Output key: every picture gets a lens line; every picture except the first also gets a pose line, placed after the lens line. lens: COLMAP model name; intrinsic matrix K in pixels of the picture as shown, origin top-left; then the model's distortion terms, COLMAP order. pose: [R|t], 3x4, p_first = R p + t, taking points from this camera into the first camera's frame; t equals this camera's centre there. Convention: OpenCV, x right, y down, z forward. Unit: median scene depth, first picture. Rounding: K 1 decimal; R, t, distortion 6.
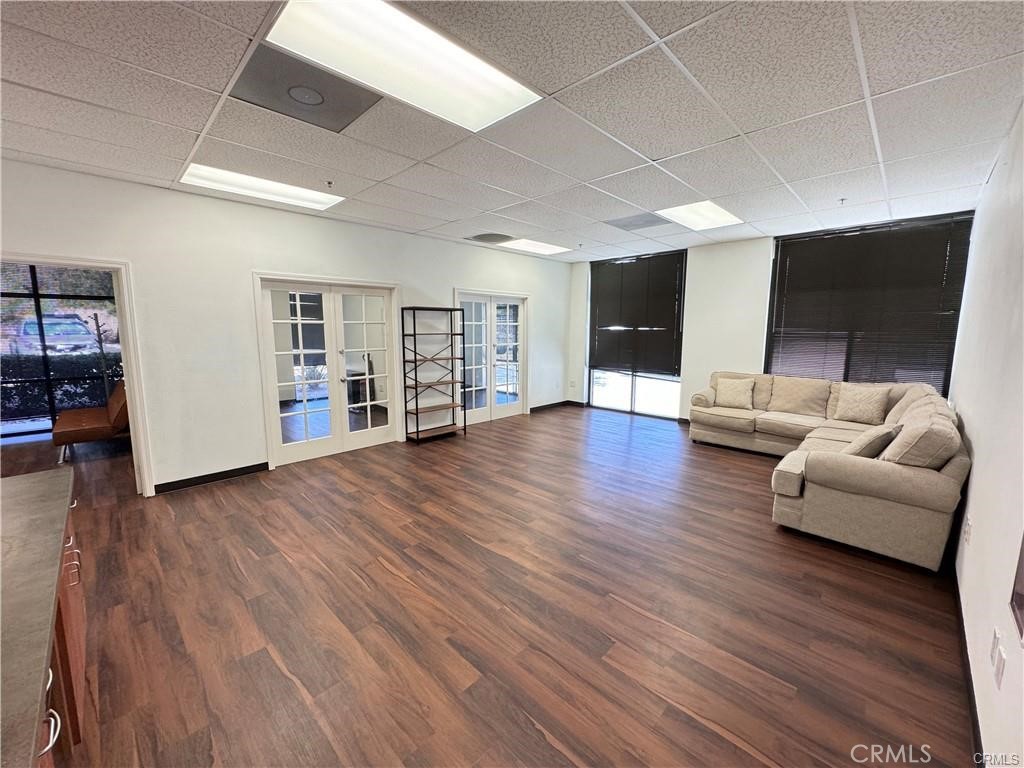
lens RADIAL K [[408.6, 0, 509.6], [0, 408.6, 378.6], [0, 0, 1]] dist [-0.004229, -0.000456]
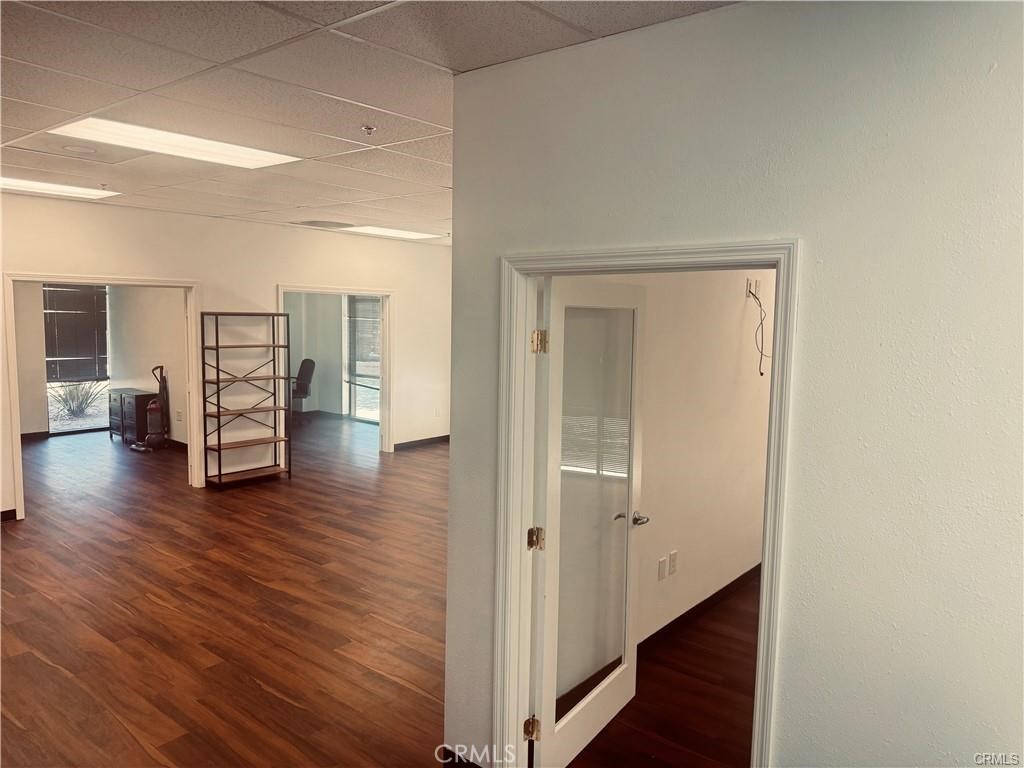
lens RADIAL K [[717.4, 0, 540.4], [0, 717.4, 383.8], [0, 0, 1]] dist [-0.010978, -0.010442]
pose [[0.991473, 0.013222, 0.129640, 0.264473], [-0.010772, 0.999750, -0.019575, -0.026172], [-0.129867, 0.018012, 0.991368, -0.563545]]
